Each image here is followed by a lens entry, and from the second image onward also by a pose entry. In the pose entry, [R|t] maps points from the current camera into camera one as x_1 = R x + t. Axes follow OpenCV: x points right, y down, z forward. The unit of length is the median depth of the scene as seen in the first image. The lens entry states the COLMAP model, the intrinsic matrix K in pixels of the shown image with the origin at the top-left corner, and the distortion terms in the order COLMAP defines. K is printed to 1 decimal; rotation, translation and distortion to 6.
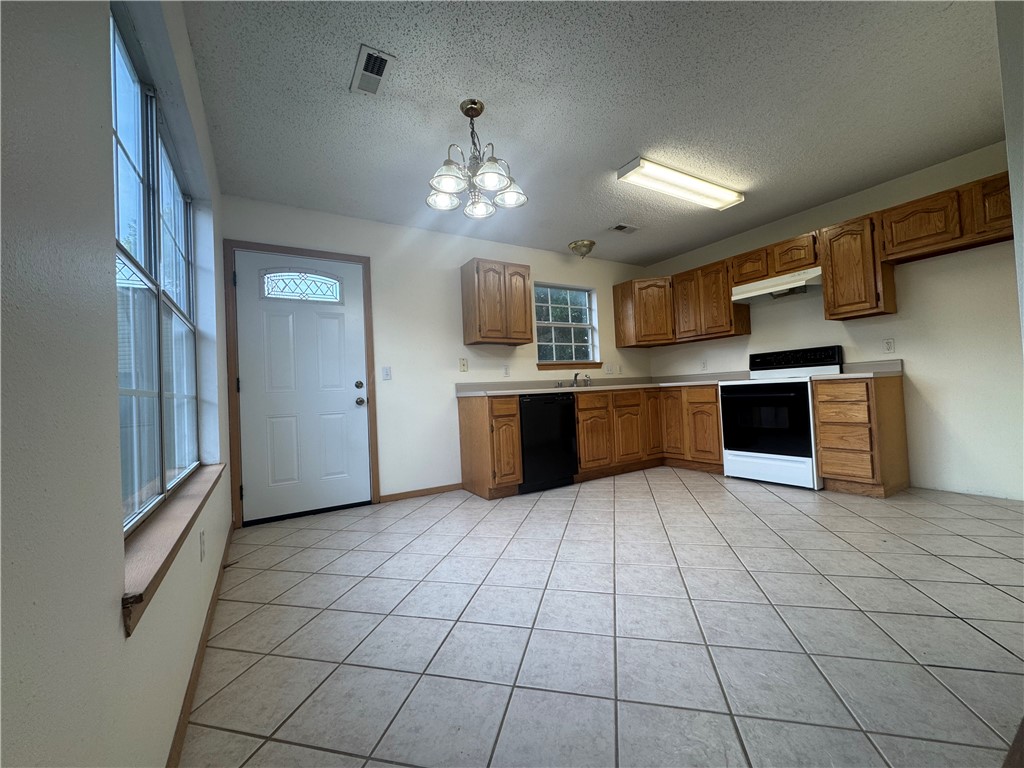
lens RADIAL K [[407.9, 0, 512.0], [0, 407.9, 384.0], [0, 0, 1]] dist [0.000526, -0.000129]
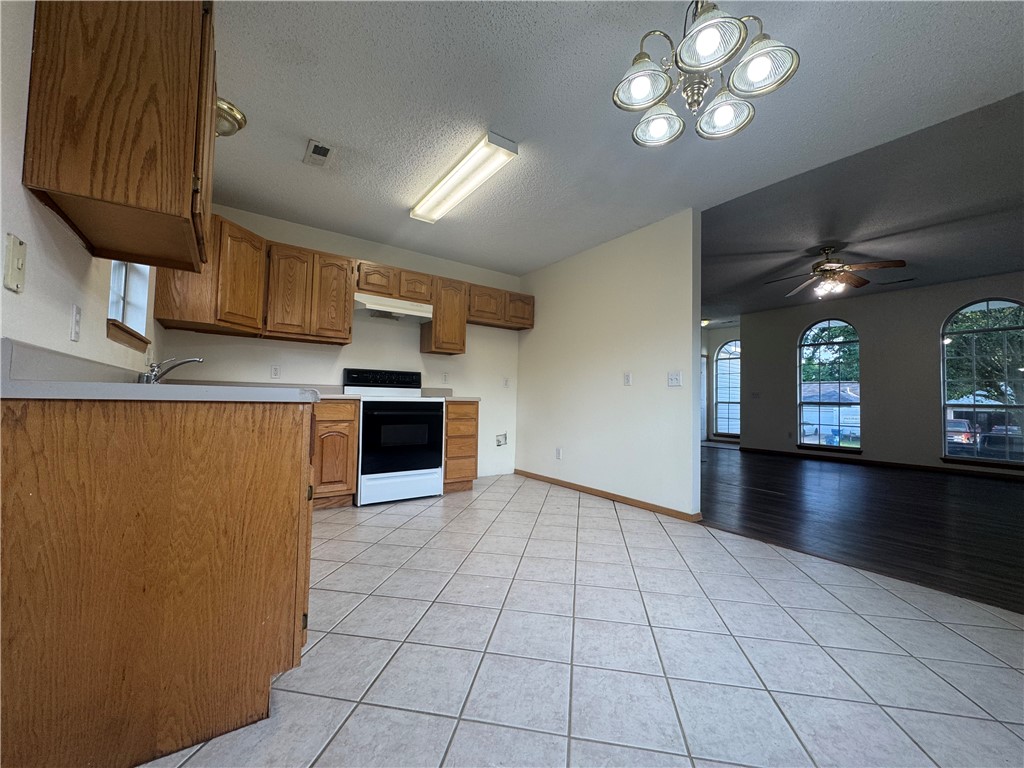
lens RADIAL K [[407.9, 0, 512.0], [0, 407.9, 384.0], [0, 0, 1]] dist [0.000526, -0.000129]
pose [[-0.073139, 0.086539, 0.993560, -0.385316], [-0.036365, 0.995334, -0.089370, 0.034325], [-0.996659, -0.042668, -0.069651, 0.759427]]
